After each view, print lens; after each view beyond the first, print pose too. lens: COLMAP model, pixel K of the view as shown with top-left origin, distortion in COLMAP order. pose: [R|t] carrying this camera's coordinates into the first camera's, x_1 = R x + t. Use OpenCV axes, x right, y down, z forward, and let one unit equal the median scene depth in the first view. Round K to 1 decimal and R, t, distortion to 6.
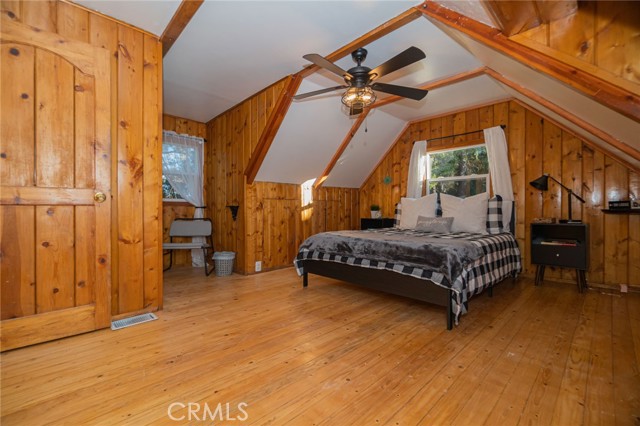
lens RADIAL K [[269.1, 0, 320.0], [0, 269.1, 213.0], [0, 0, 1]] dist [0.002707, 0.000350]
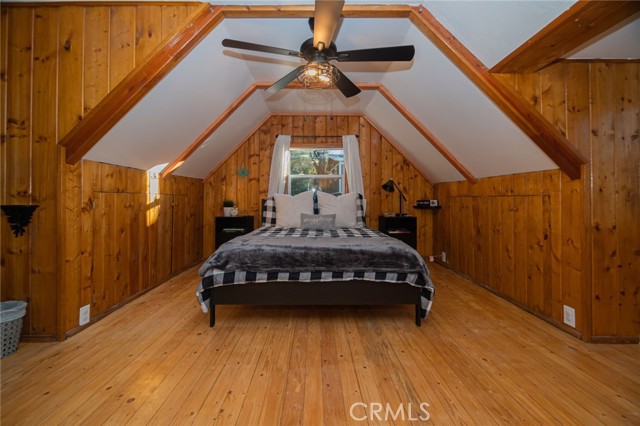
lens RADIAL K [[272.5, 0, 309.1], [0, 272.5, 201.3], [0, 0, 1]] dist [0.000245, 0.000131]
pose [[0.706076, -0.001353, 0.708135, -0.310685], [0.008046, 0.999949, -0.006112, -0.027237], [-0.708090, 0.010013, 0.706051, 0.295118]]
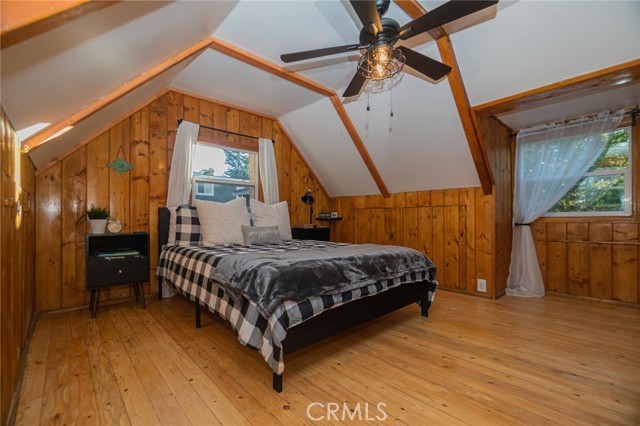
lens RADIAL K [[279.8, 0, 303.0], [0, 279.8, 223.8], [0, 0, 1]] dist [-0.002337, -0.000140]
pose [[0.063841, -0.013667, 0.997866, -0.425720], [0.016216, 0.999788, 0.012656, -0.002090], [-0.997828, 0.015374, 0.064049, 0.788110]]
